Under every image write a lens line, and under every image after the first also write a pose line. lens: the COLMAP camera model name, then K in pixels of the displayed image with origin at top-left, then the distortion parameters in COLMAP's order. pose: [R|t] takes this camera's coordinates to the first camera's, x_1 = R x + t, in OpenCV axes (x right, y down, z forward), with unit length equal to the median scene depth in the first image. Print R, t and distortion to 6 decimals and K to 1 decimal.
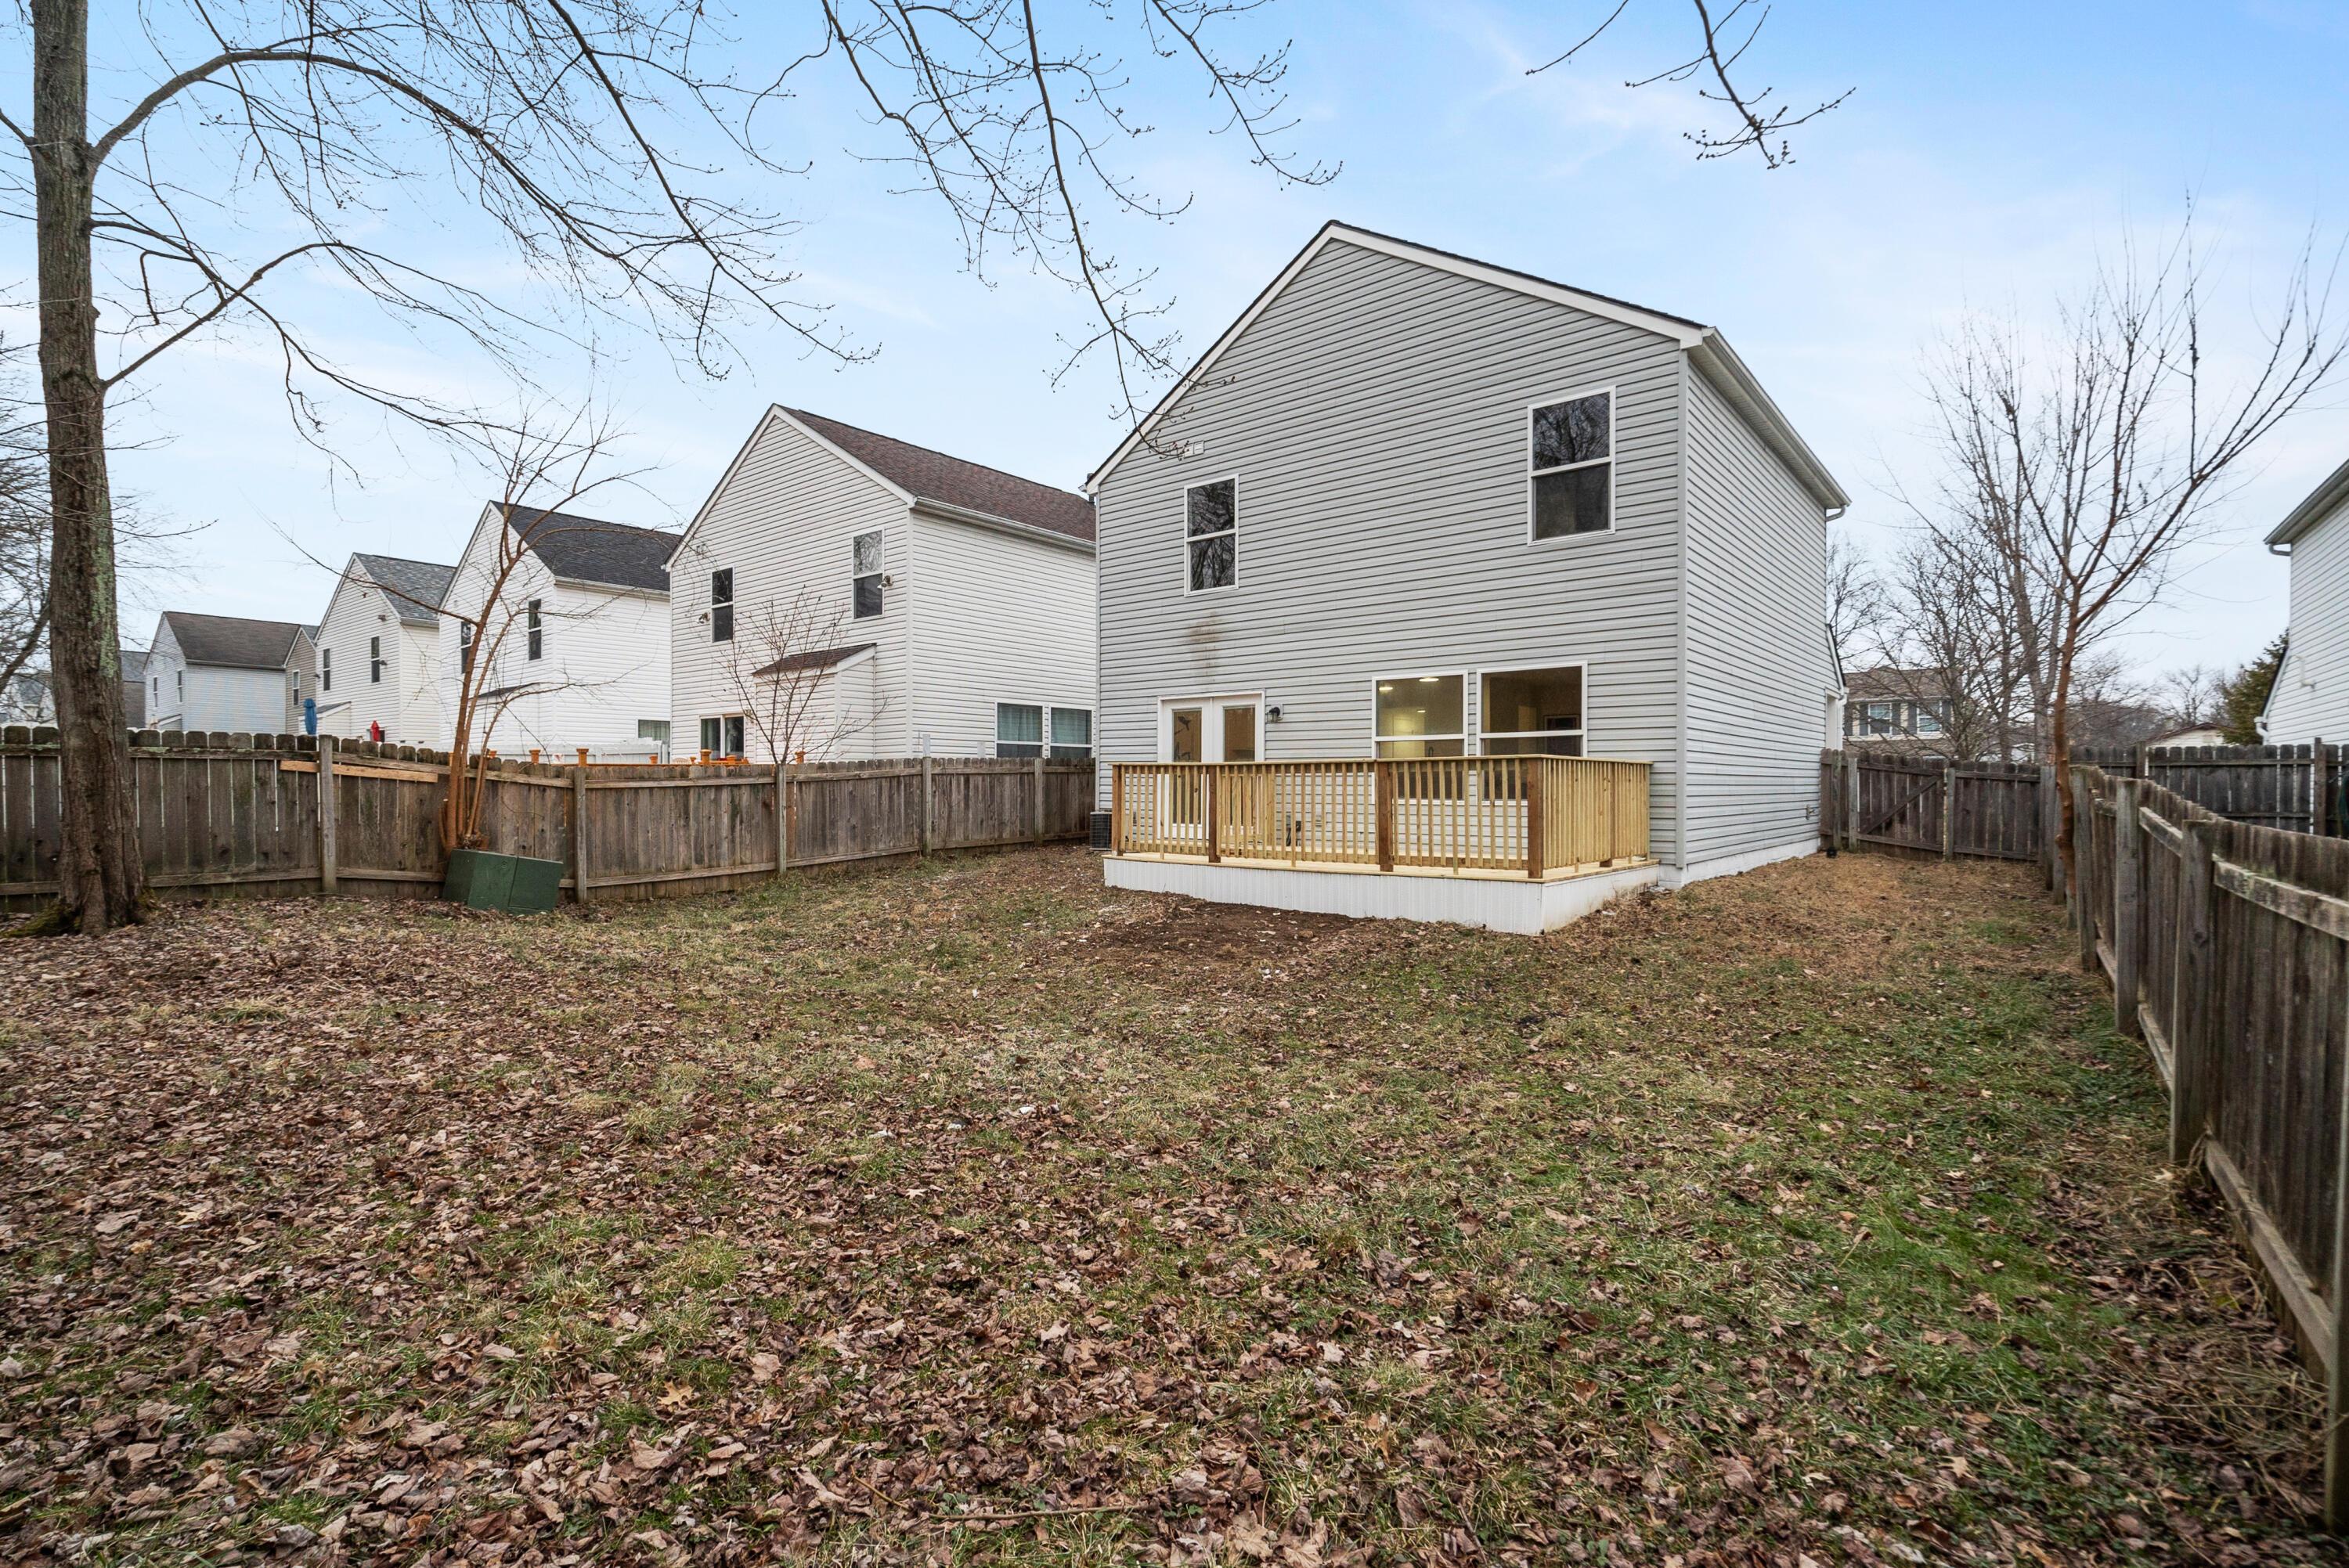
lens RADIAL K [[1094.8, 0, 1178.8], [0, 1094.8, 779.1], [0, 0, 1]] dist [-0.004699, 0.005328]
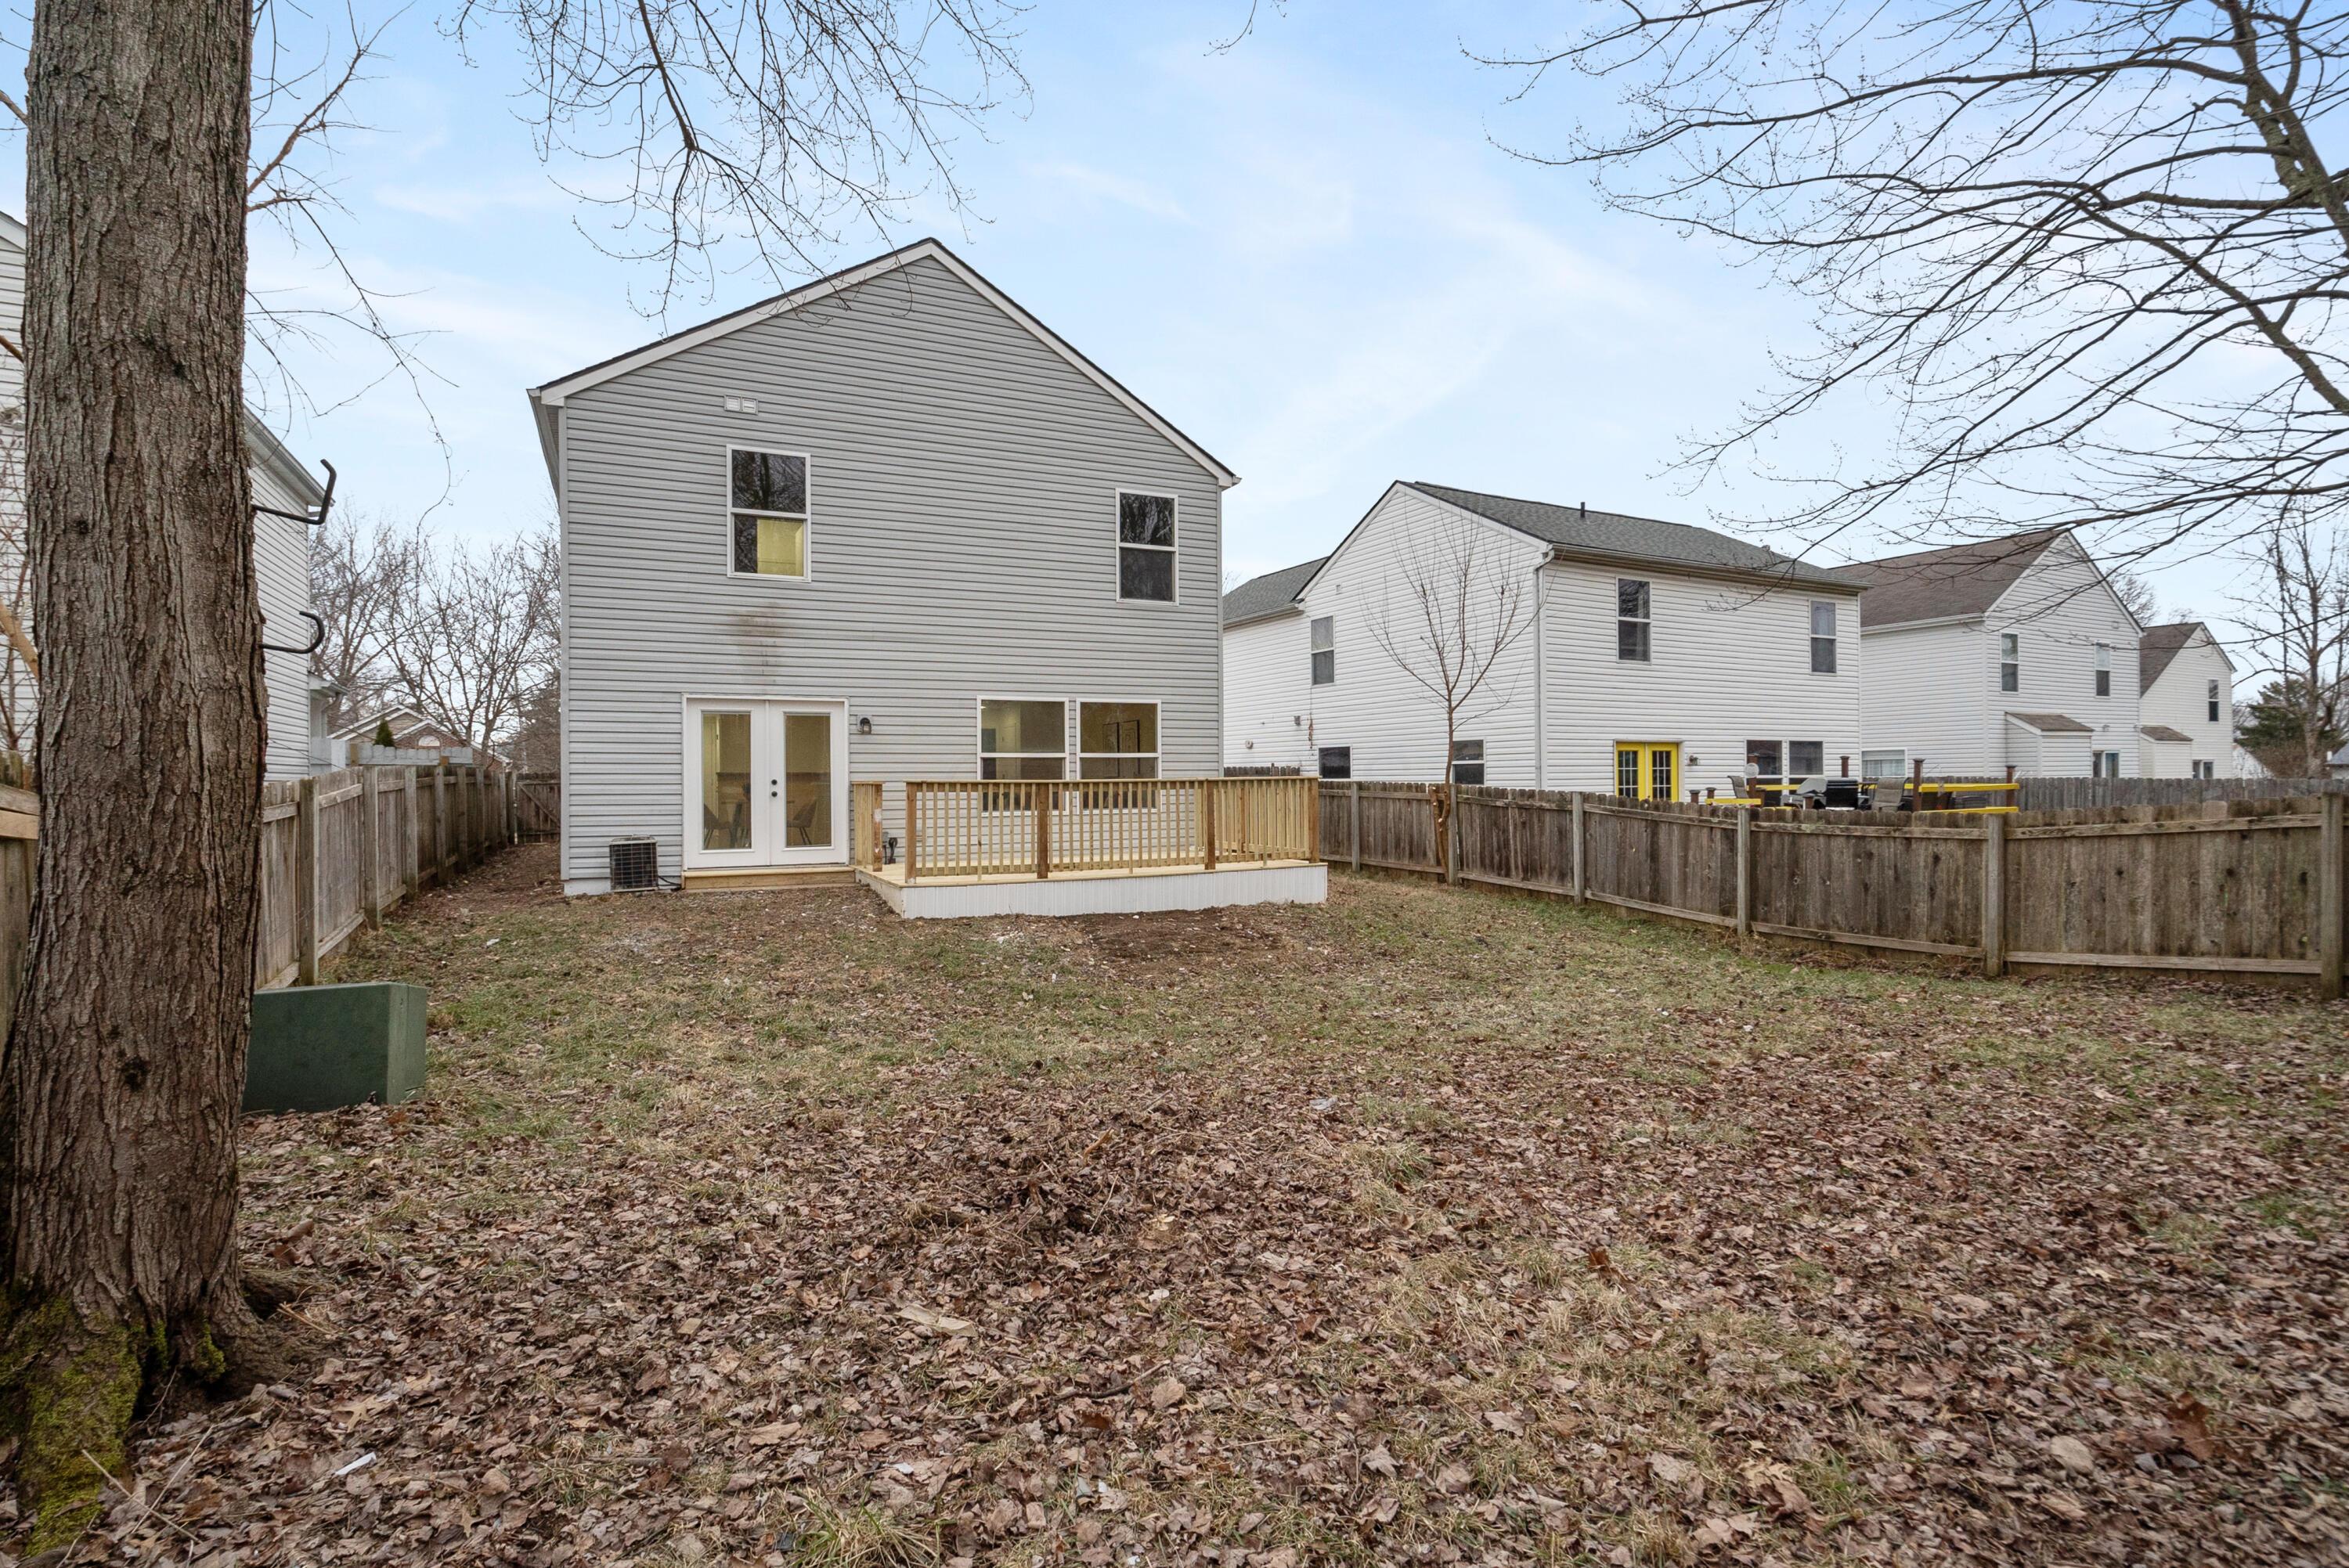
lens RADIAL K [[1094.8, 0, 1162.6], [0, 1094.8, 776.8], [0, 0, 1]] dist [-0.004699, 0.005328]
pose [[0.408125, -0.001038, 0.912926, -0.832538], [0.003675, 0.999993, -0.000506, -0.016637], [-0.912919, 0.003561, 0.408126, 0.476487]]
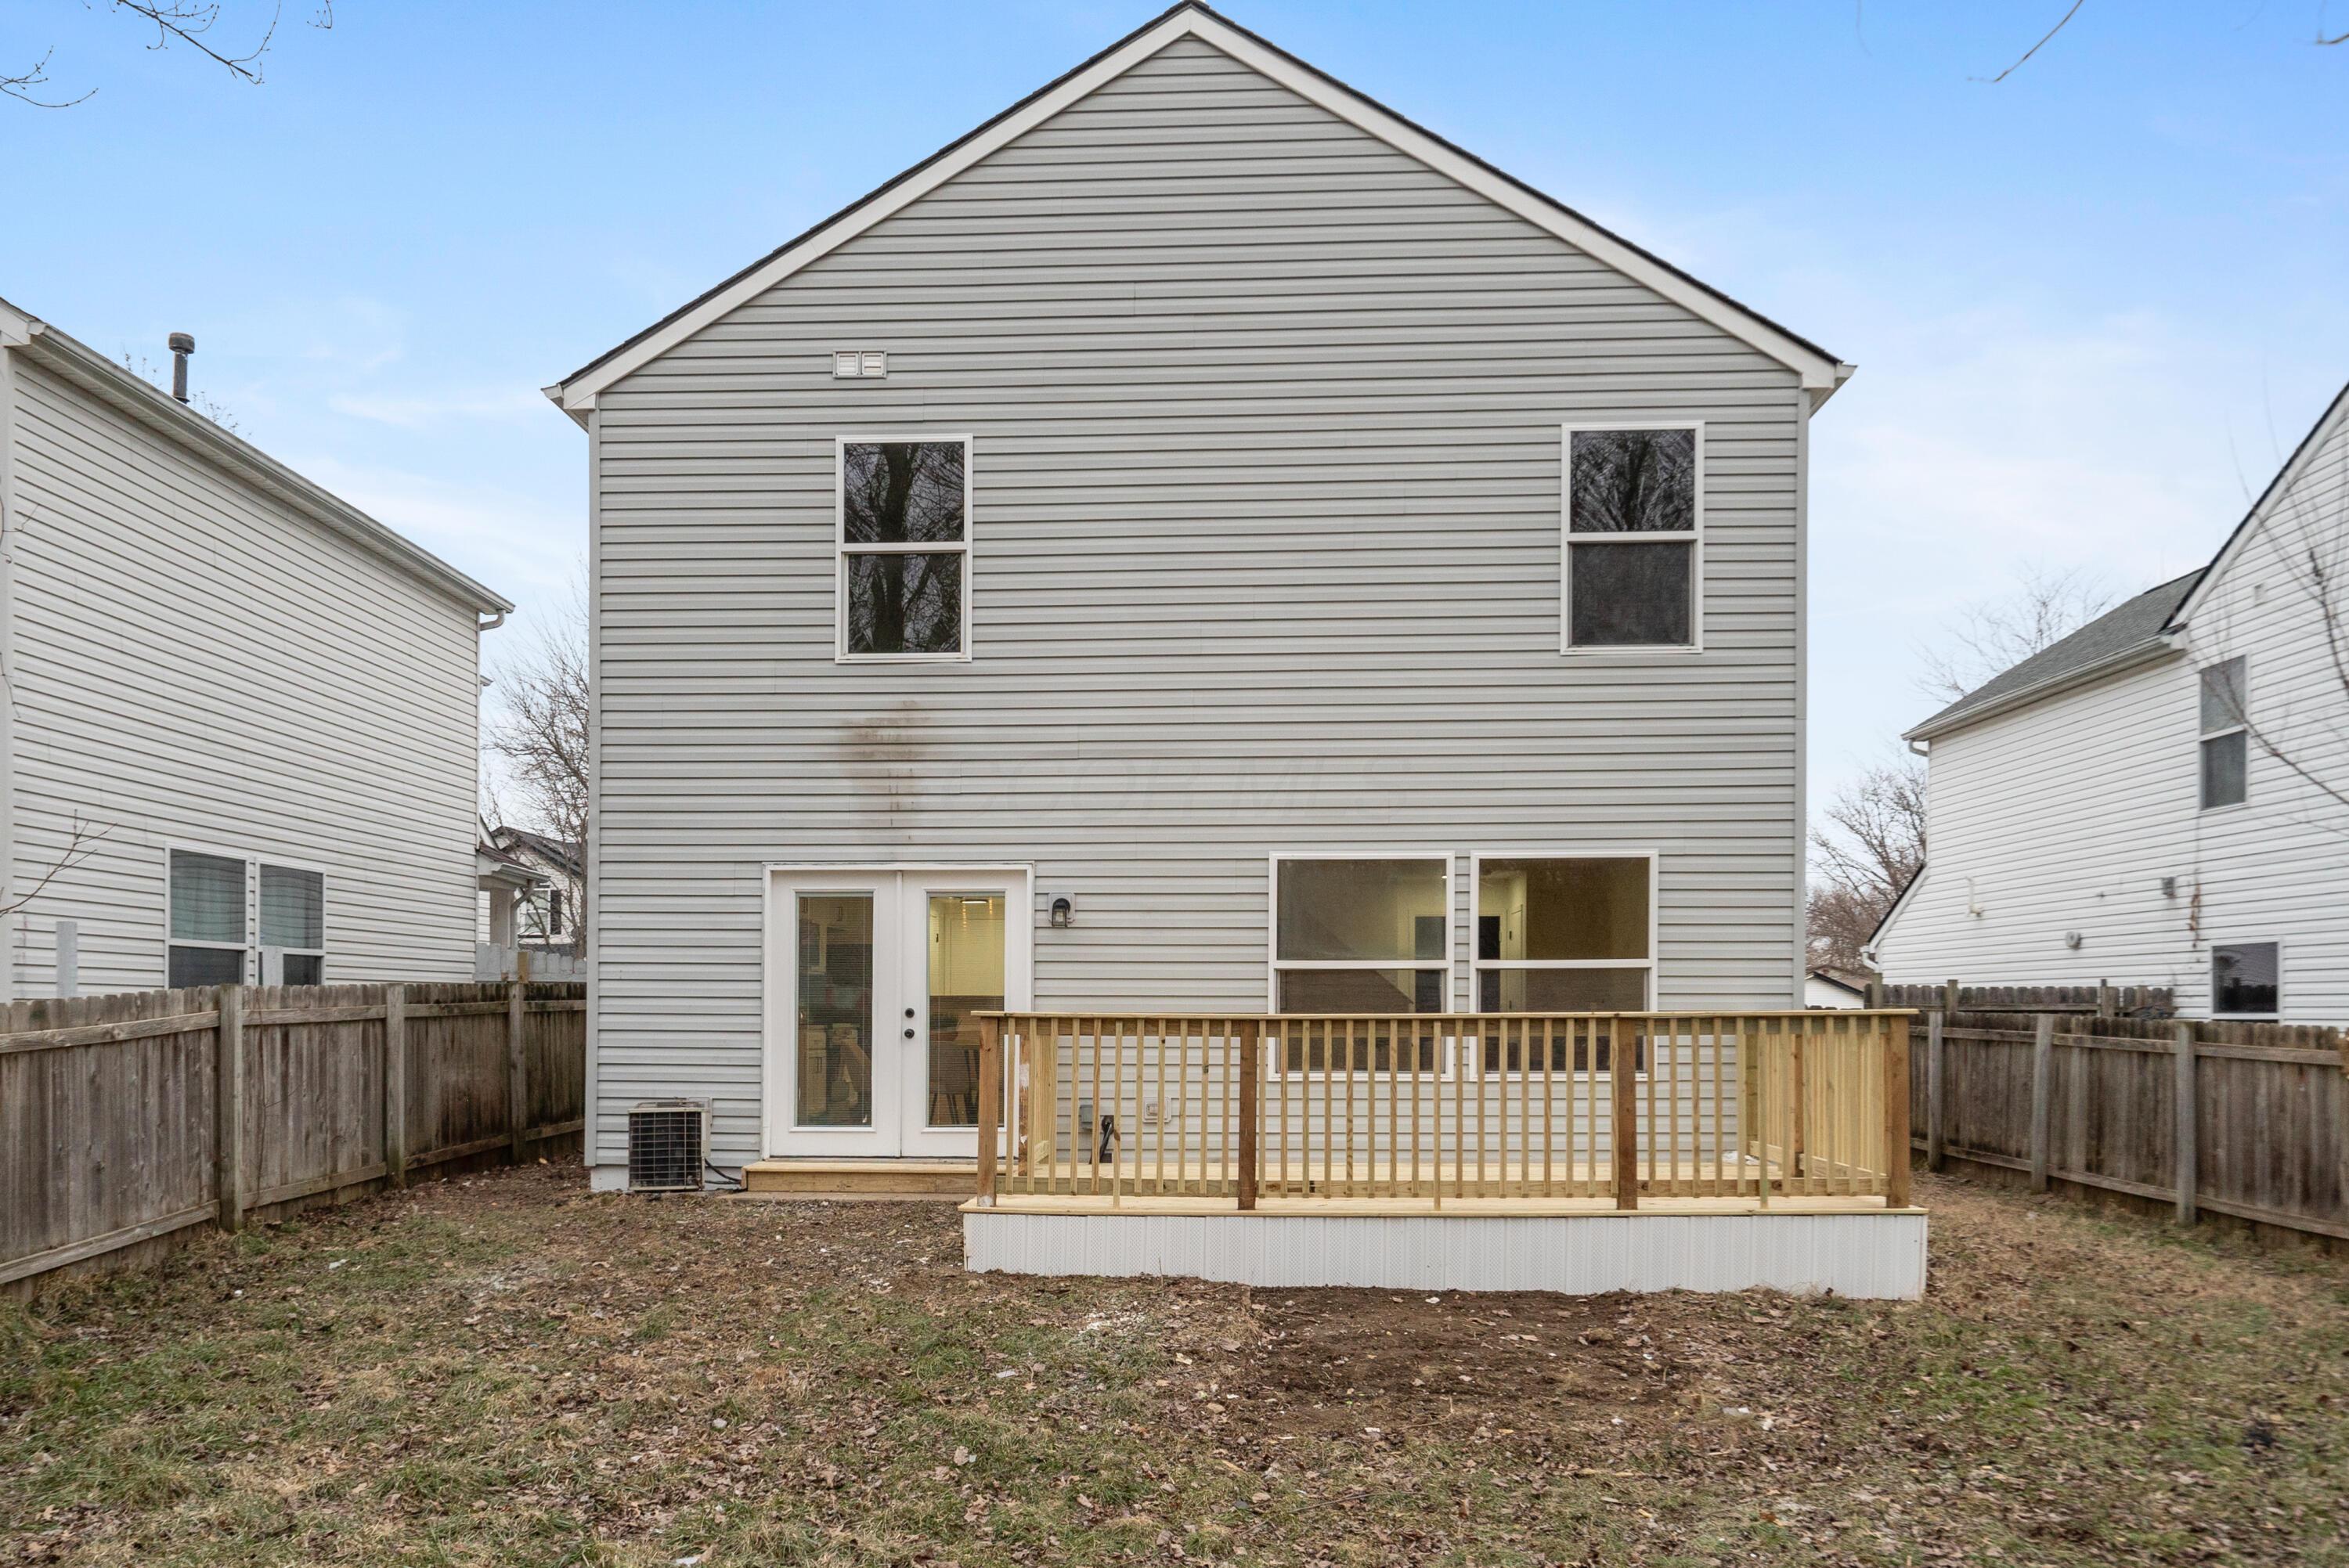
lens RADIAL K [[1827.9, 0, 1199.2], [0, 1827.9, 1023.2], [0, 0, 1]] dist [0.013714, -0.012402]
pose [[0.790150, -0.004531, 0.612896, -0.494140], [-0.002543, 0.999940, 0.010671, -0.019144], [-0.612908, -0.009990, 0.790091, 0.333824]]
